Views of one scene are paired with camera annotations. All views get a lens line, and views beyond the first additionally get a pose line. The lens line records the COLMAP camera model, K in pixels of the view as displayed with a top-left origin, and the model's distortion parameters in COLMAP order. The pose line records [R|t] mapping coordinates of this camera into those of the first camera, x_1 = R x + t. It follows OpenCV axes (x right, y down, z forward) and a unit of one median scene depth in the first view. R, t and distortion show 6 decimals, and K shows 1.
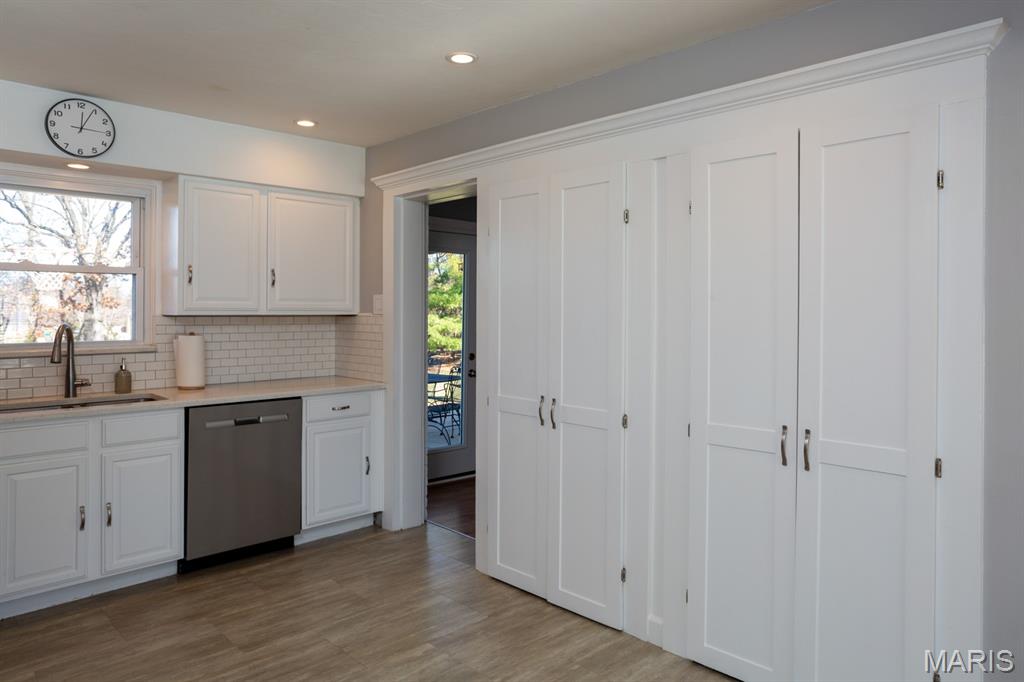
lens RADIAL K [[689.9, 0, 511.5], [0, 689.9, 310.4], [0, 0, 1]] dist [-0.049838, 0.036719]
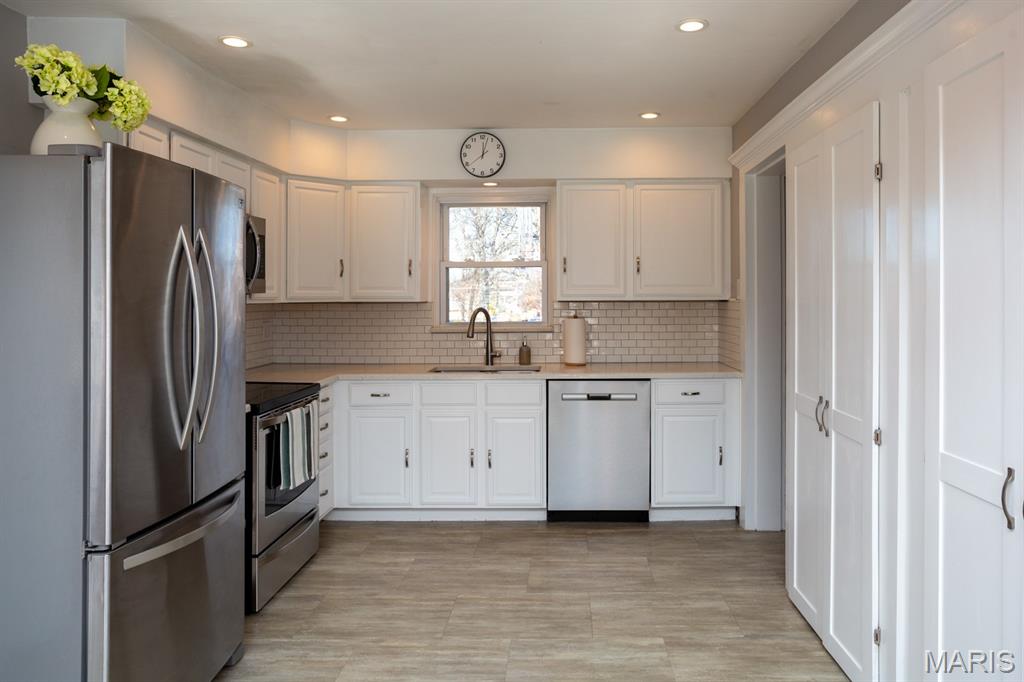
lens RADIAL K [[697.2, 0, 514.6], [0, 697.2, 297.5], [0, 0, 1]] dist [-0.058199, 0.004964]
pose [[0.682959, -0.003773, -0.730447, 0.344677], [0.005749, 0.999983, 0.000211, 0.000683], [0.730434, -0.004343, 0.682970, 0.139667]]
